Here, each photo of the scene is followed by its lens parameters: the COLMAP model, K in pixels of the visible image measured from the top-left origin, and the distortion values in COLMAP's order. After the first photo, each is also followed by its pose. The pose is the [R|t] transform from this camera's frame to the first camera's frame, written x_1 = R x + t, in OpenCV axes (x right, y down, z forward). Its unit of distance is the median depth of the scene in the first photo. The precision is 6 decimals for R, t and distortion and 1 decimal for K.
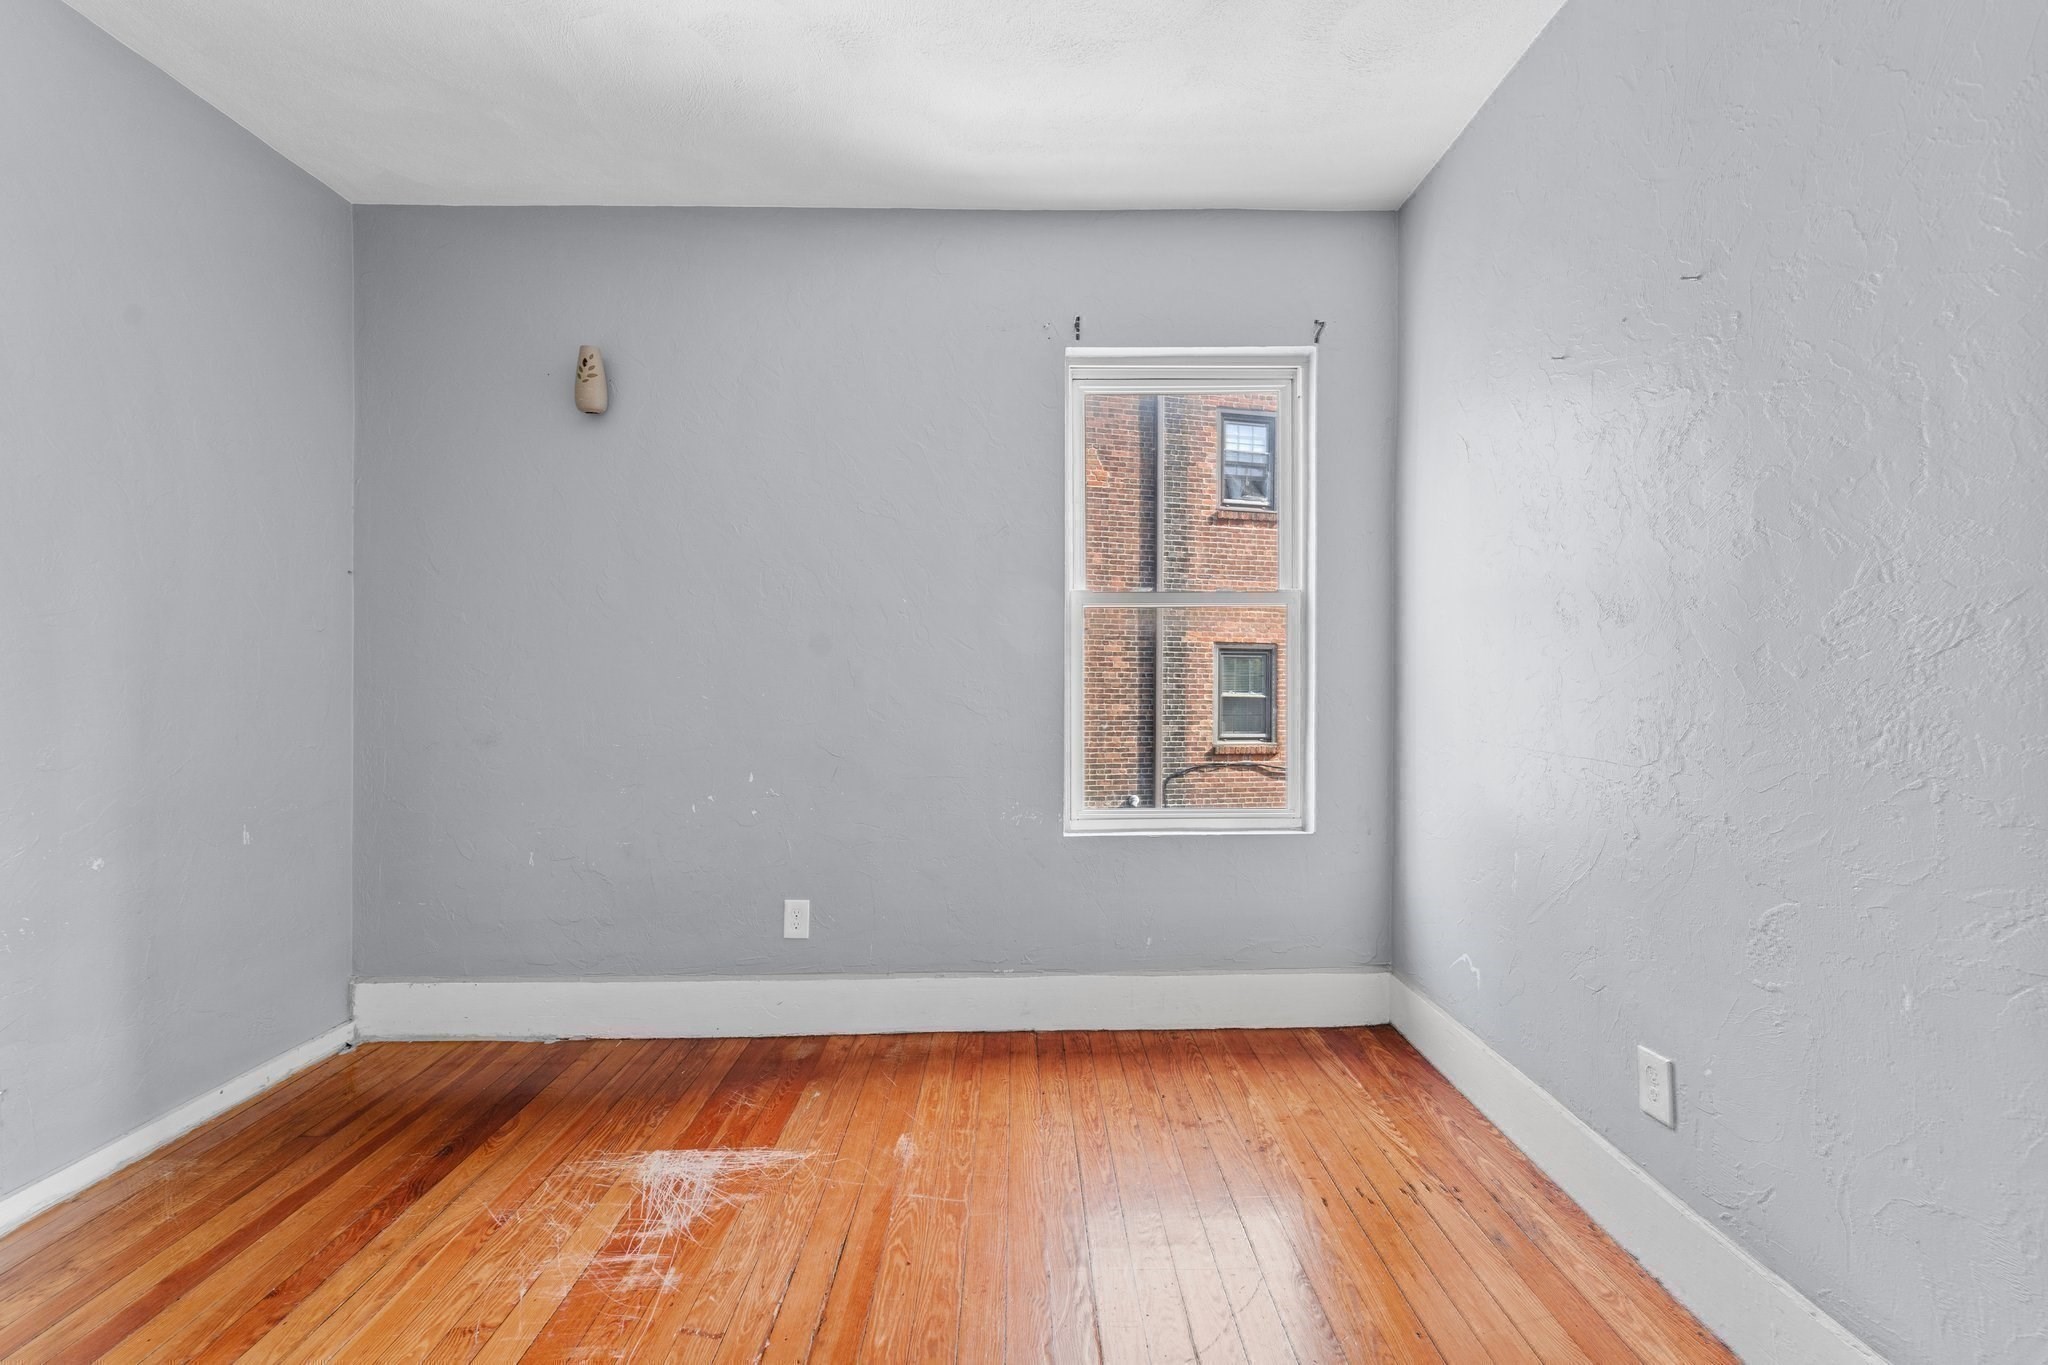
lens RADIAL K [[837.9, 0, 1033.1], [0, 837.9, 675.5], [0, 0, 1]] dist [0.001683, -0.000207]
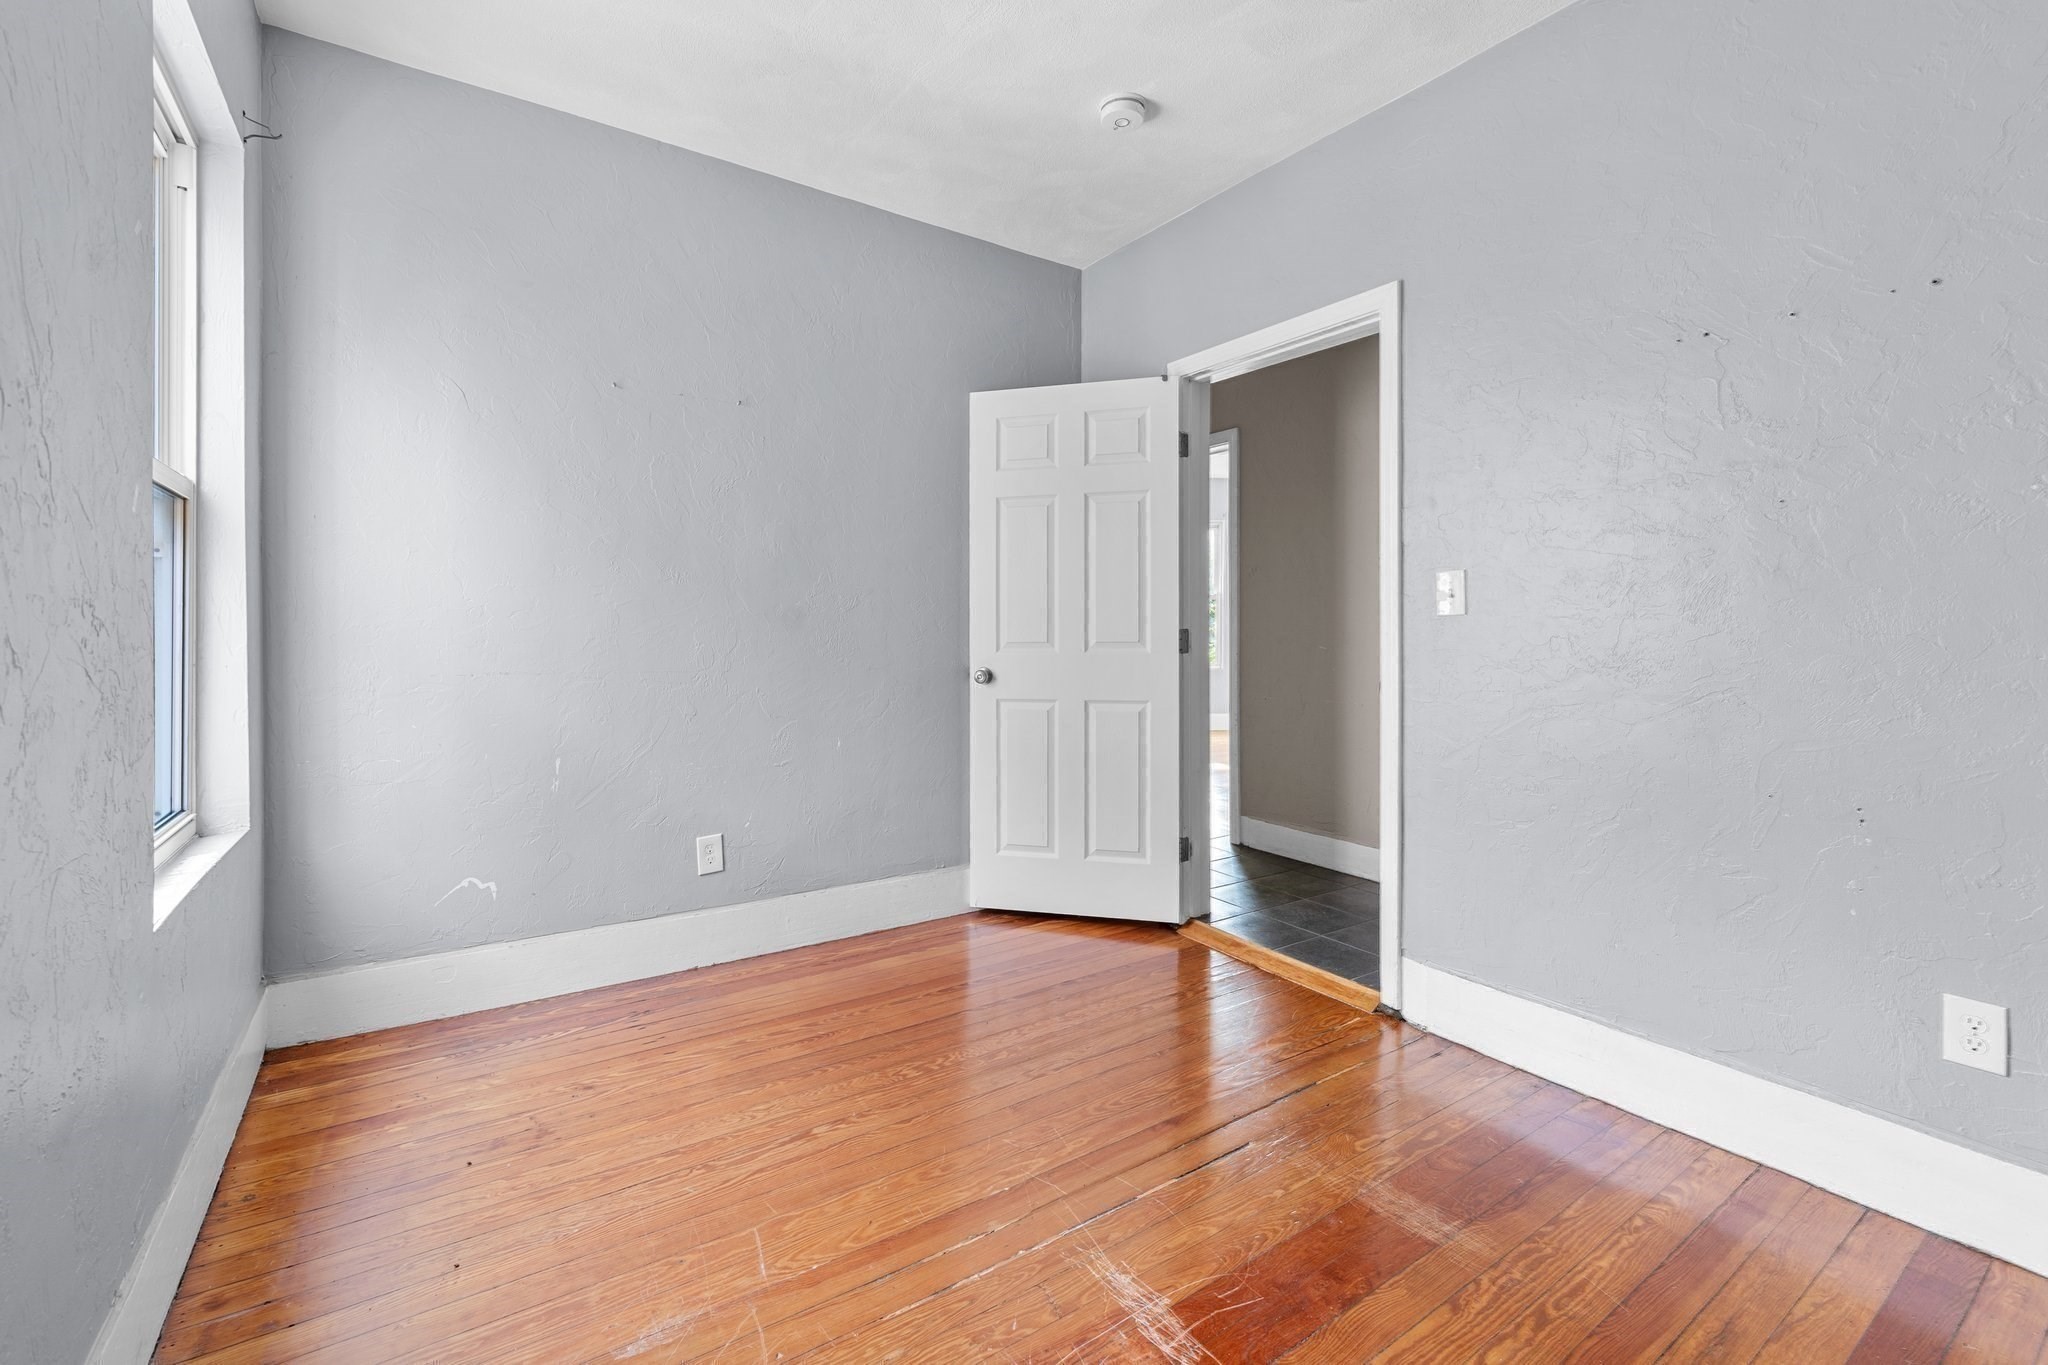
lens RADIAL K [[871.6, 0, 1017.9], [0, 871.6, 636.6], [0, 0, 1]] dist [0.000037, -0.000090]
pose [[-0.552930, 0.000473, 0.833227, -0.720426], [-0.002466, 0.999995, -0.002205, 0.026758], [-0.833224, -0.003274, -0.552926, 0.954556]]
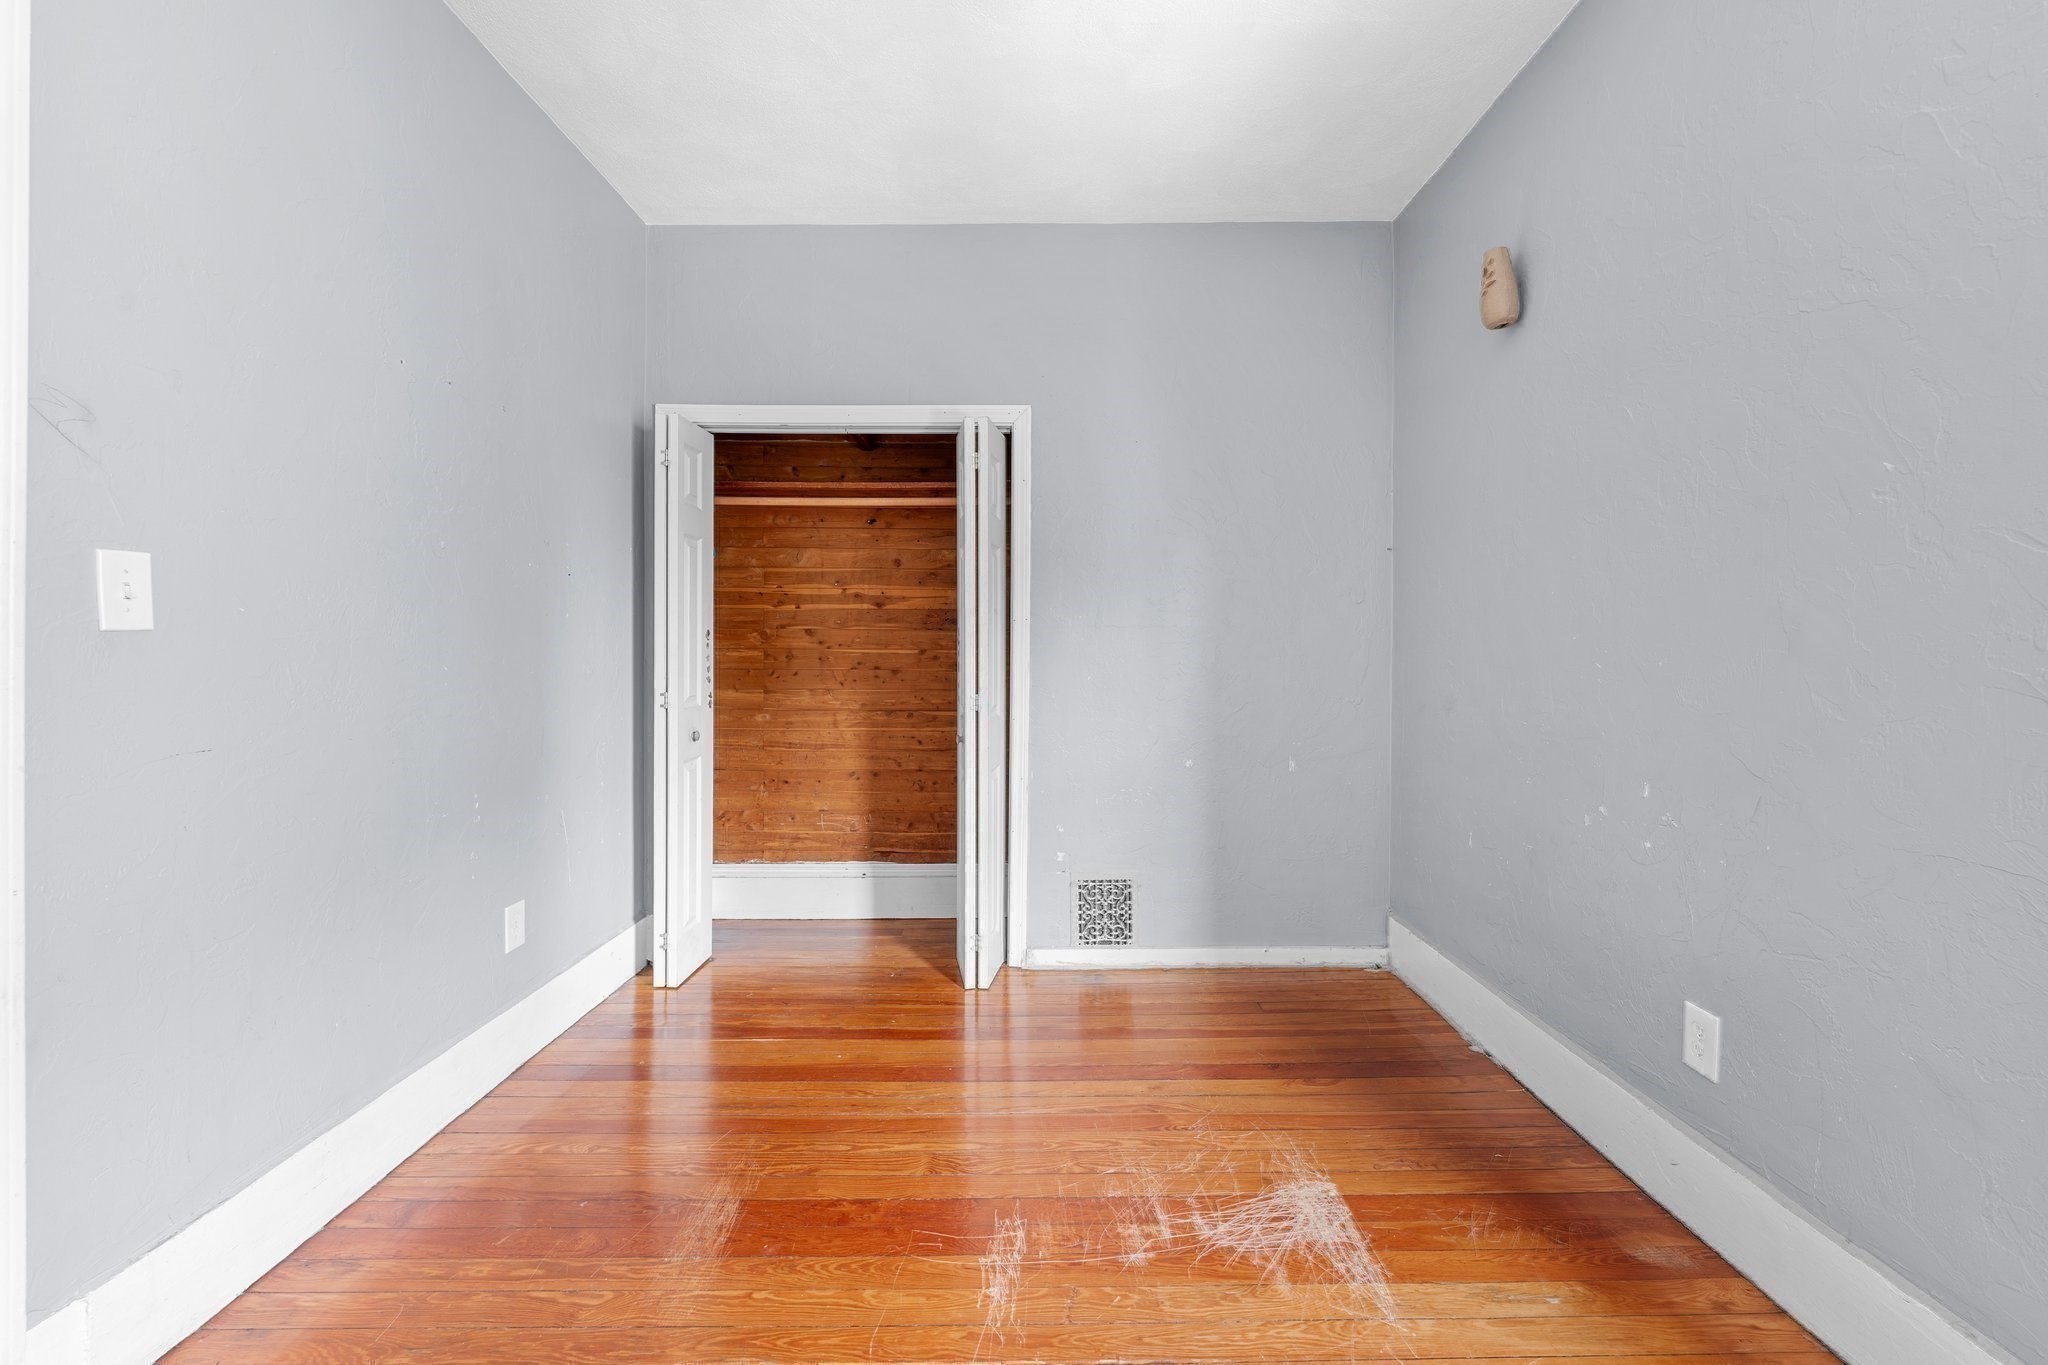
lens RADIAL K [[840.6, 0, 1034.4], [0, 840.6, 652.4], [0, 0, 1]] dist [0.000595, 0.000047]
pose [[-0.009158, -0.000146, -0.999958, 0.352726], [0.000631, 1.000000, -0.000152, 0.016225], [0.999958, -0.000633, -0.009158, 0.587572]]
